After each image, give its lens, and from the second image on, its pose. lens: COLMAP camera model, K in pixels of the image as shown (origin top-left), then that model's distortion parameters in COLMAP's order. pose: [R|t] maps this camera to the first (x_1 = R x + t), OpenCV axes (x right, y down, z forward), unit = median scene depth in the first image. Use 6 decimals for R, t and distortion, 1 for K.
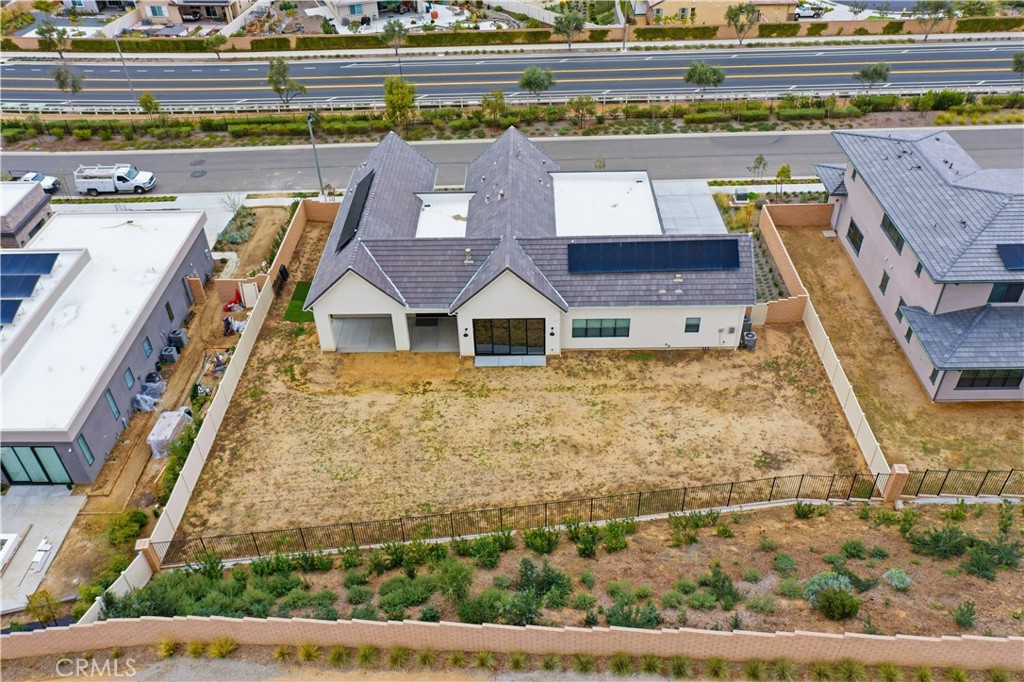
lens RADIAL K [[808.9, 0, 510.4], [0, 808.9, 340.5], [0, 0, 1]] dist [-0.006785, 0.006973]
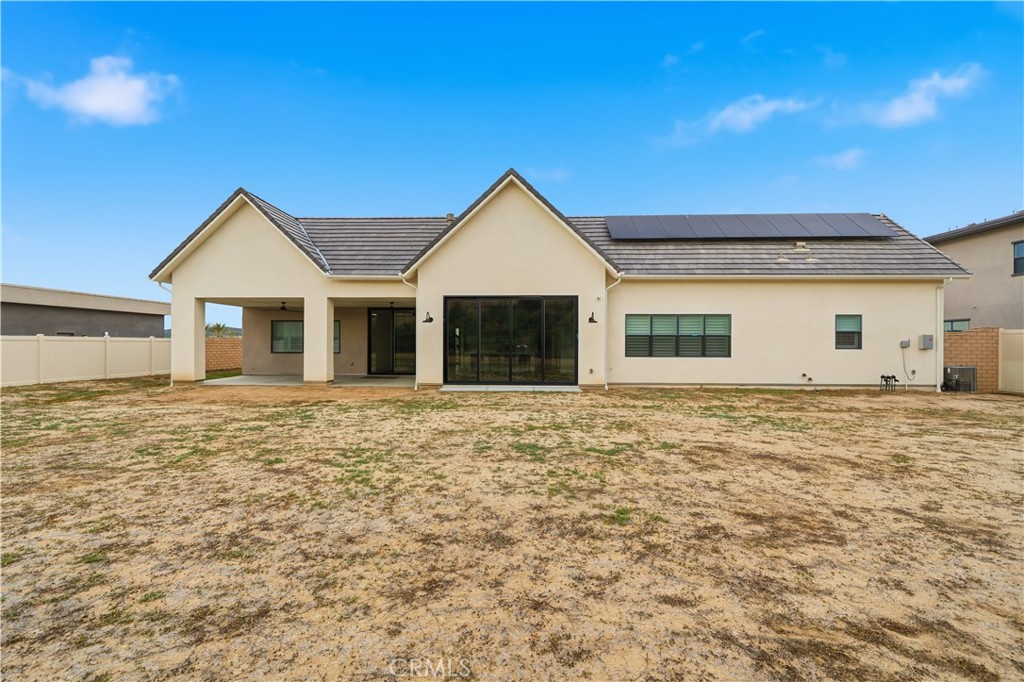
lens RADIAL K [[401.7, 0, 512.1], [0, 401.7, 344.1], [0, 0, 1]] dist [0.001070, -0.000045]
pose [[0.999374, 0.033430, -0.011558, 0.002844], [-0.033290, 0.778481, -0.626784, 0.159491], [-0.011955, 0.626777, 0.779107, 0.776086]]
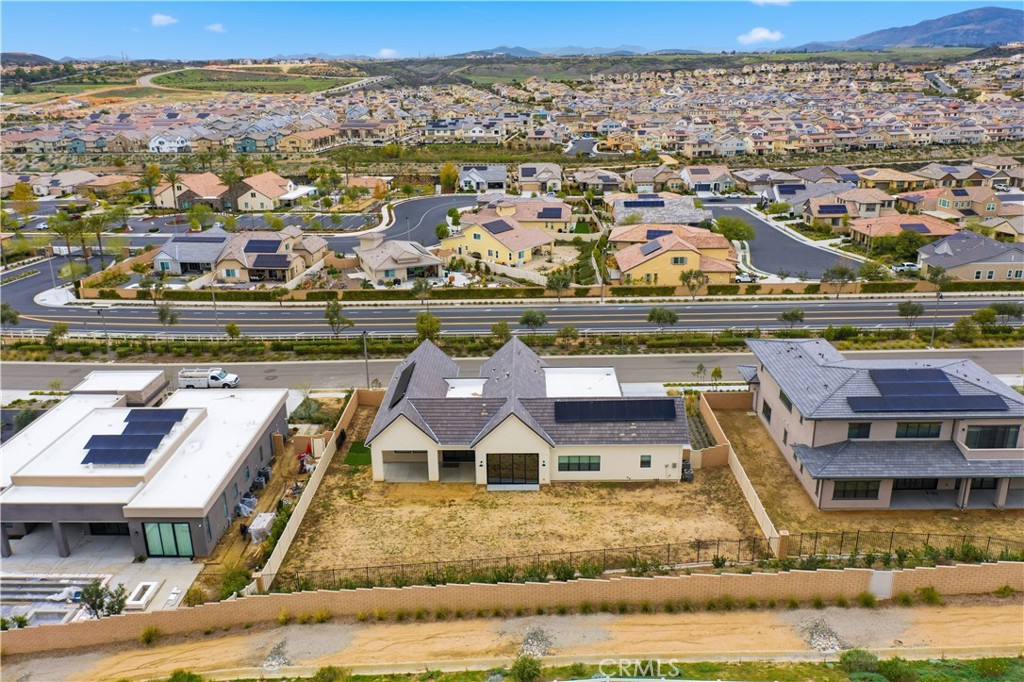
lens RADIAL K [[808.9, 0, 510.5], [0, 808.9, 339.3], [0, 0, 1]] dist [-0.006785, 0.006973]
pose [[0.999923, 0.012254, 0.002107, -0.010199], [-0.010857, 0.943062, -0.332441, 0.238736], [-0.006060, 0.332392, 0.943122, -0.357307]]
